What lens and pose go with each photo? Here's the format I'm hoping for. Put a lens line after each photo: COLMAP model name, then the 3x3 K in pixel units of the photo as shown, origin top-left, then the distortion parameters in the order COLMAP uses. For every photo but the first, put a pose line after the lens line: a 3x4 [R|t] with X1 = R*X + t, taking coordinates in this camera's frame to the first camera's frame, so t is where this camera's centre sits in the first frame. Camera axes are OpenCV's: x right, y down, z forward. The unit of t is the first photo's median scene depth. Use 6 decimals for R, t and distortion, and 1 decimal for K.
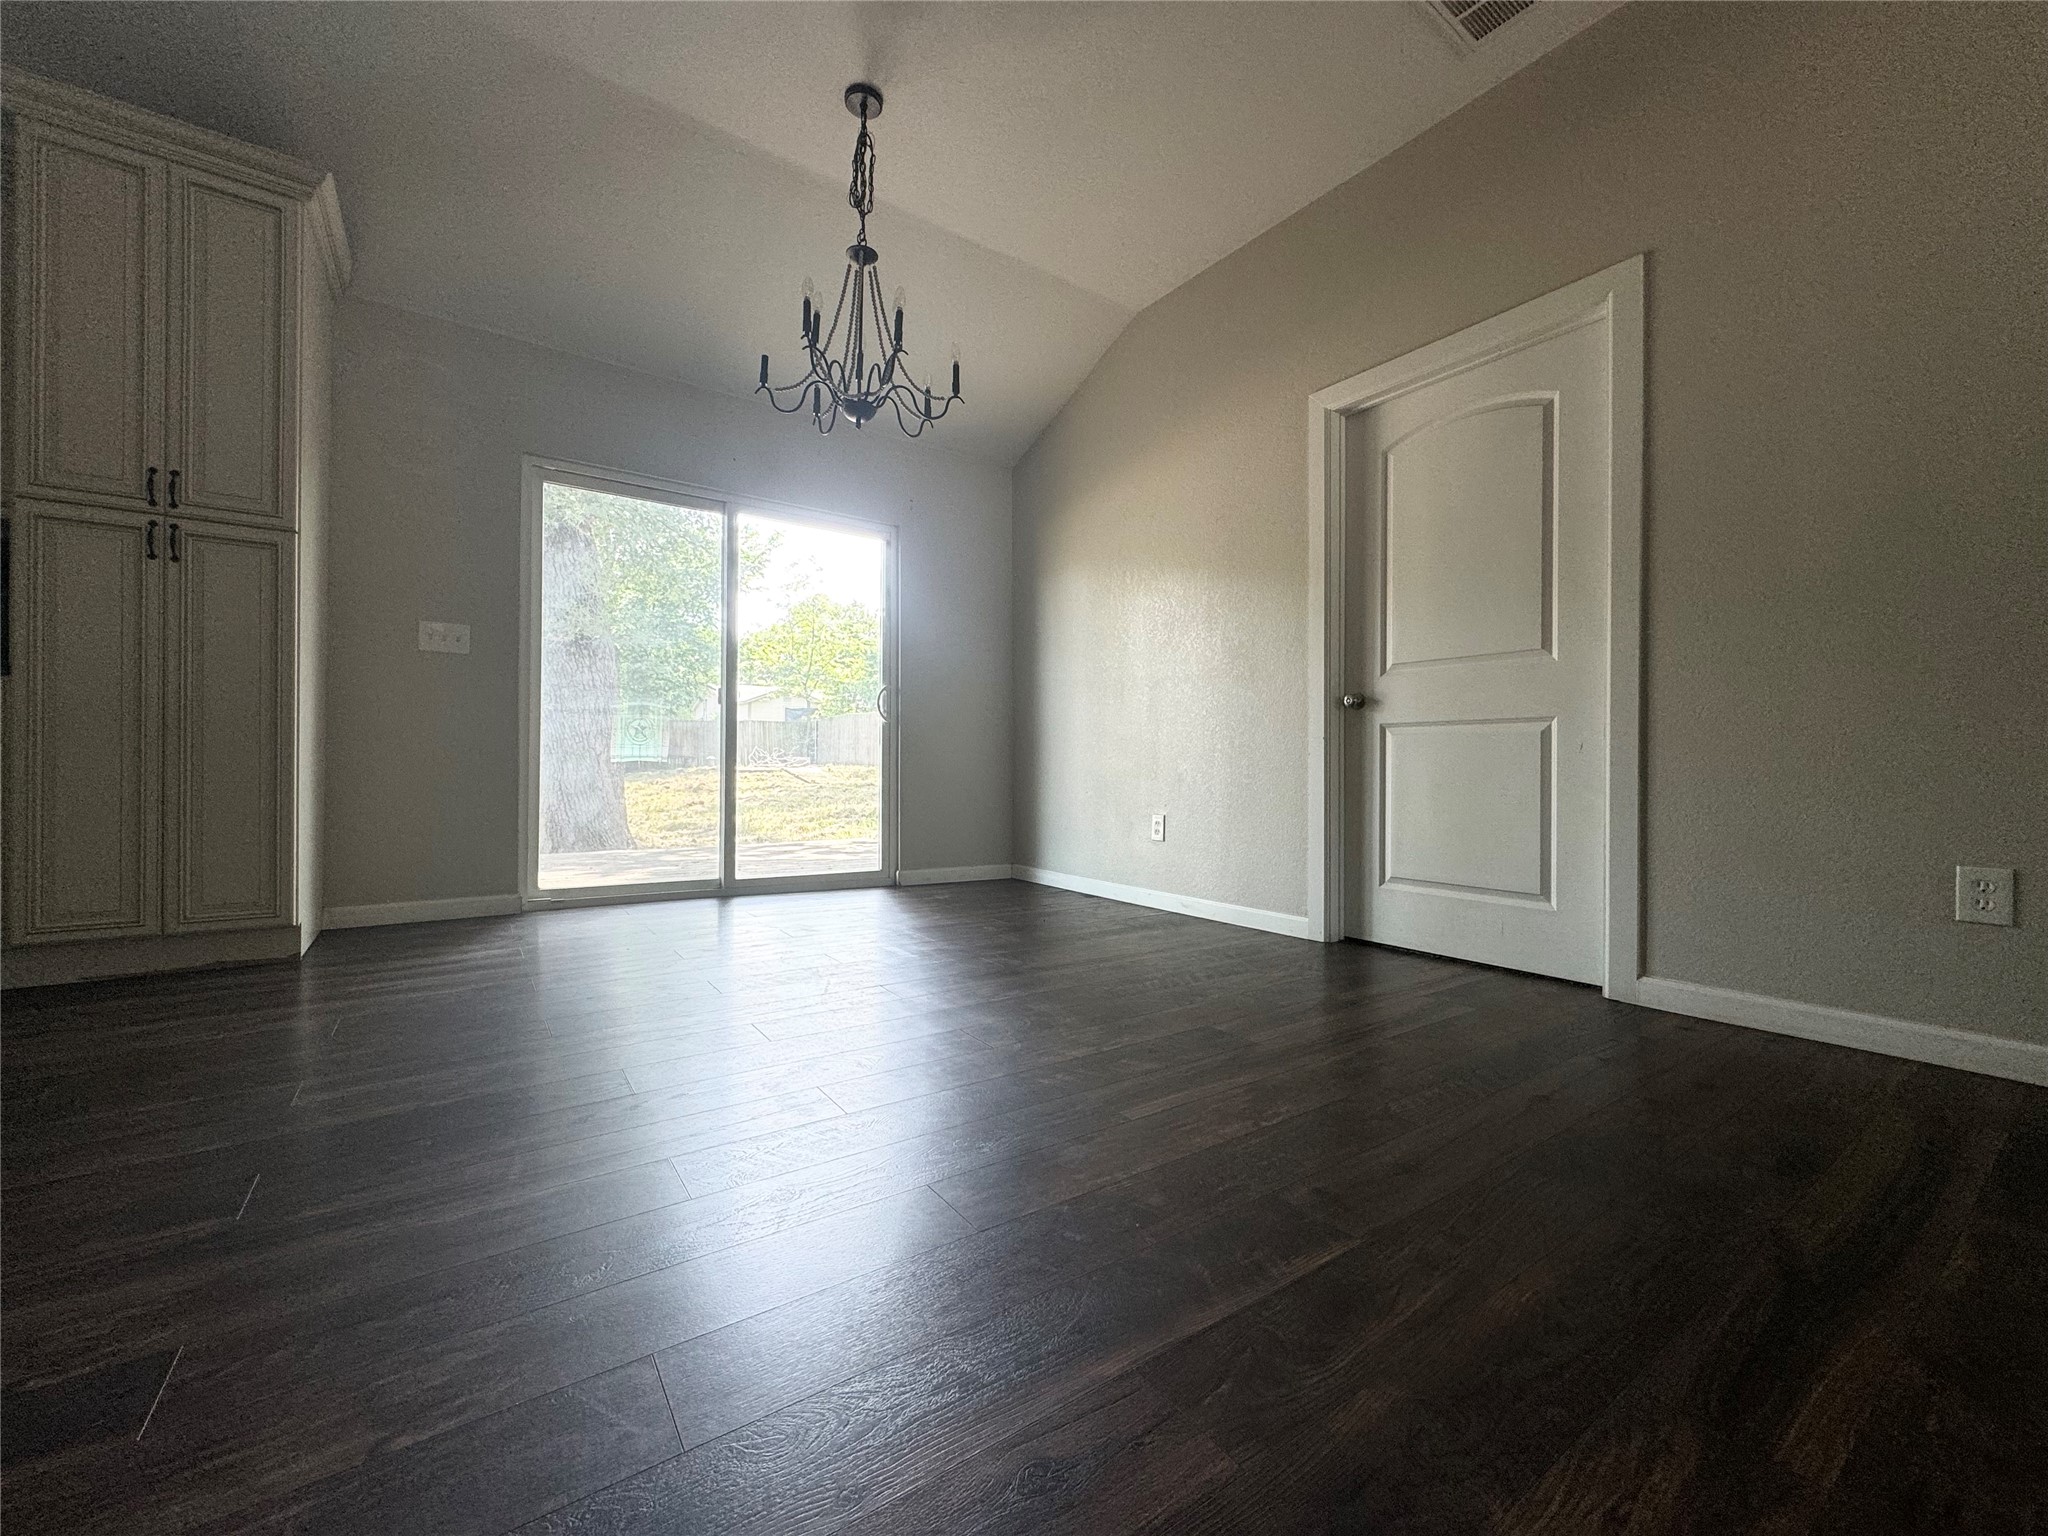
lens RADIAL K [[811.5, 0, 1060.6], [0, 811.5, 769.0], [0, 0, 1]] dist [-0.000041, 0.000056]
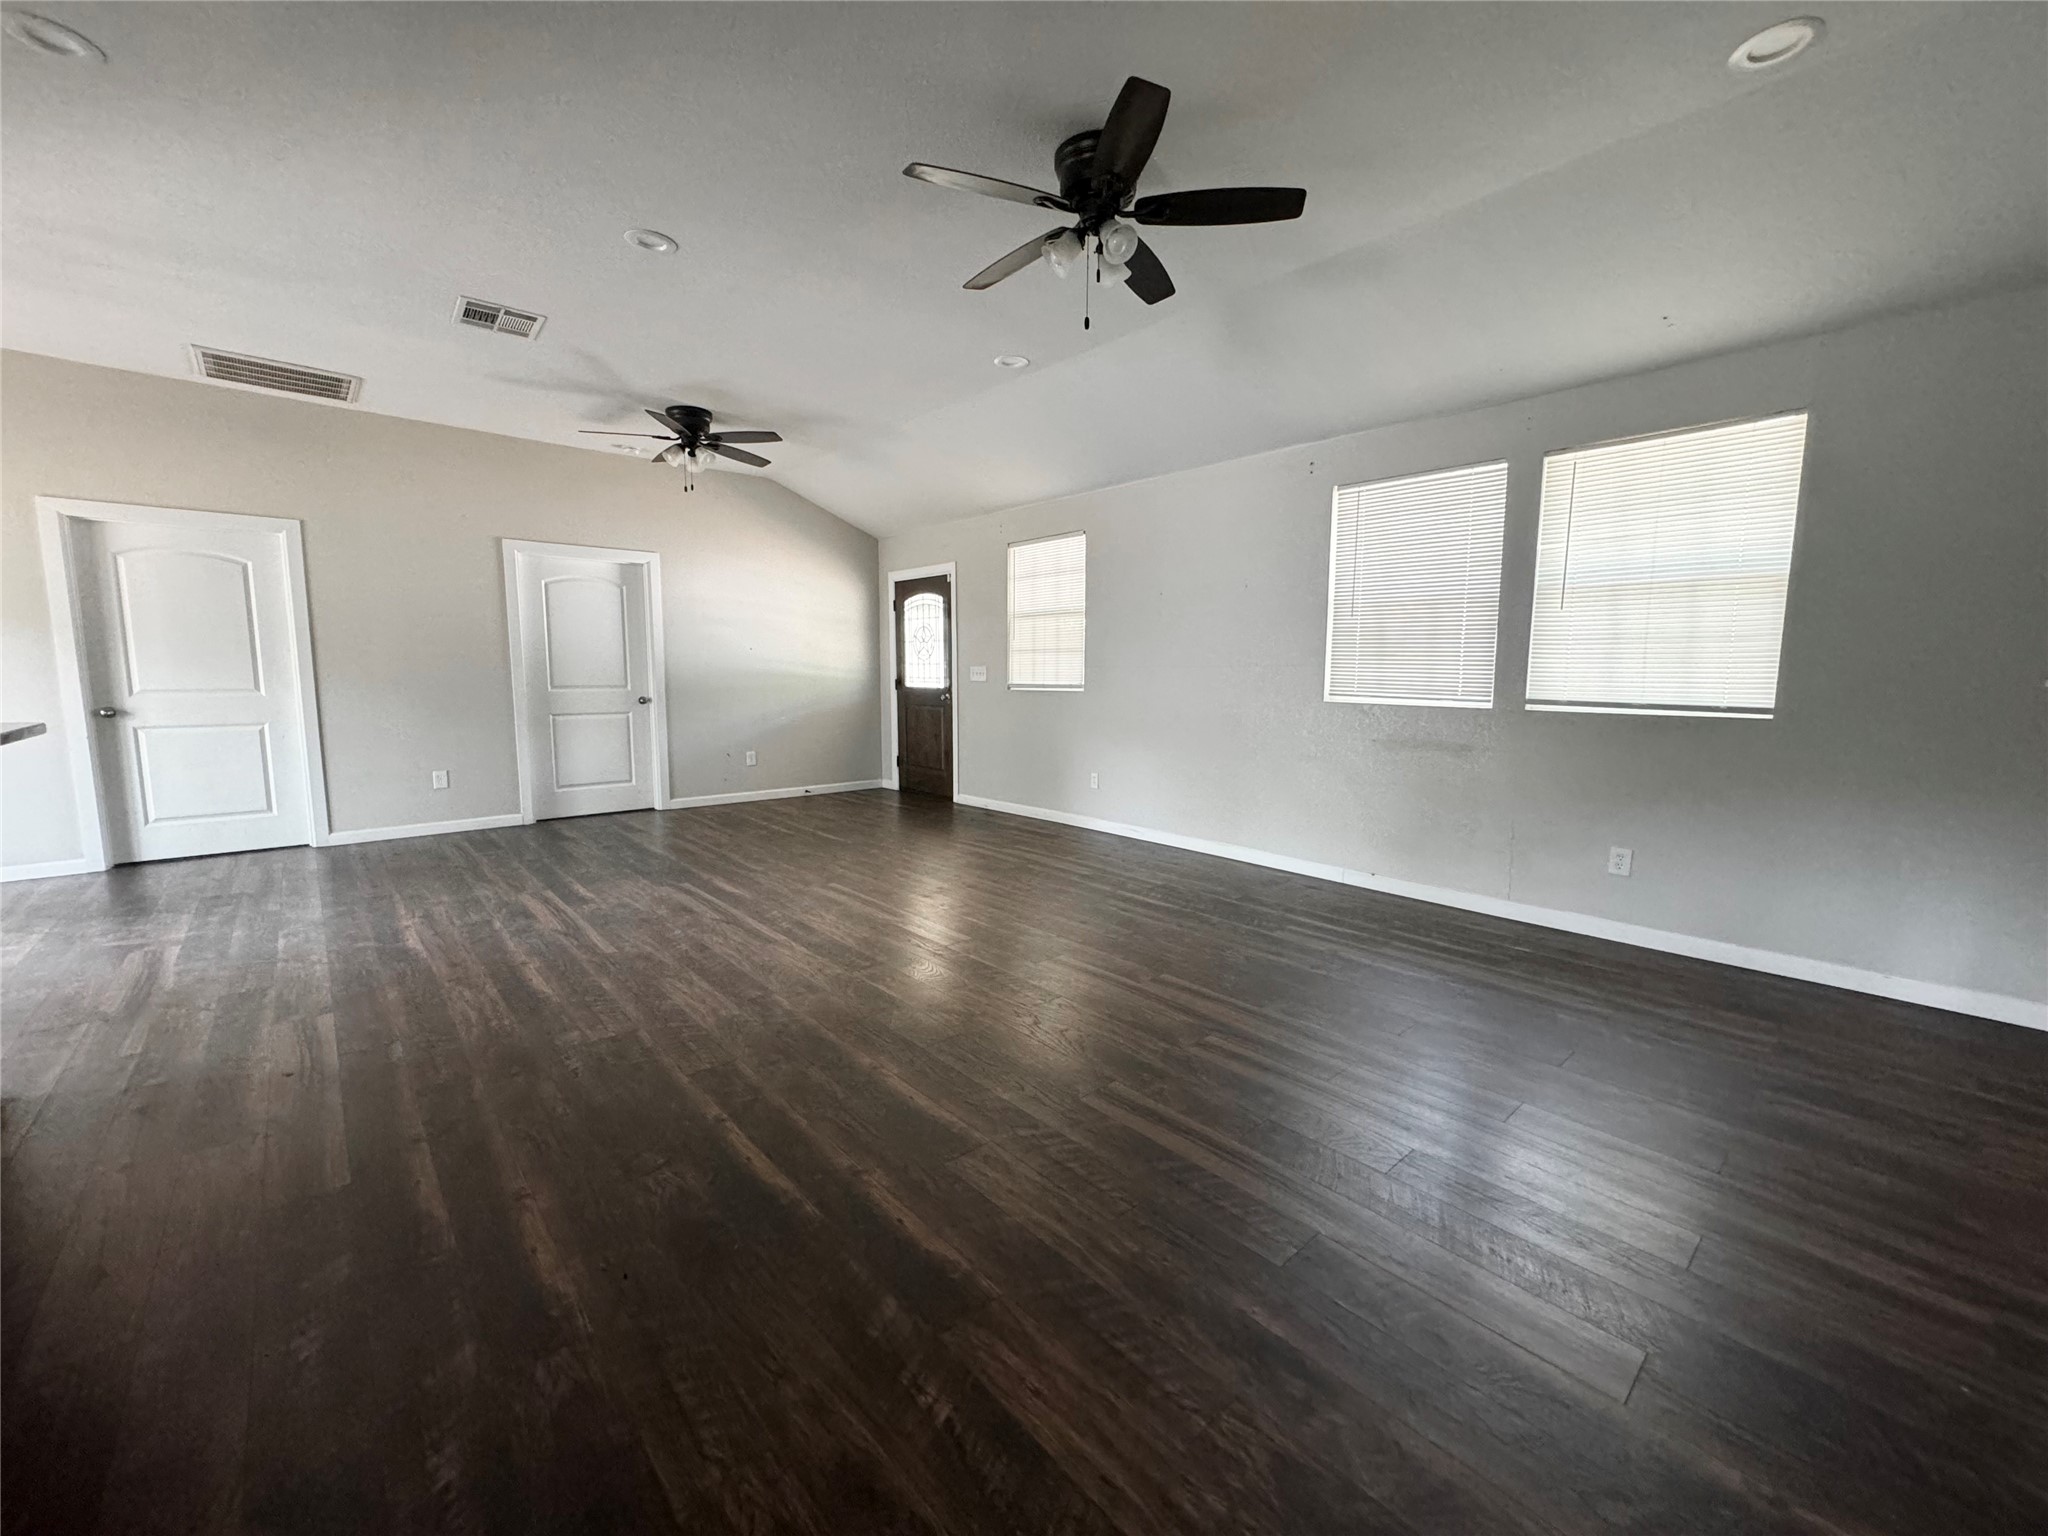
lens RADIAL K [[811.5, 0, 1010.3], [0, 811.5, 759.0], [0, 0, 1]] dist [-0.000041, 0.000056]
pose [[-0.081794, -0.111044, 0.990444, -1.362131], [-0.001435, 0.993786, 0.111300, -0.175343], [-0.996648, 0.007682, -0.081445, -0.609018]]
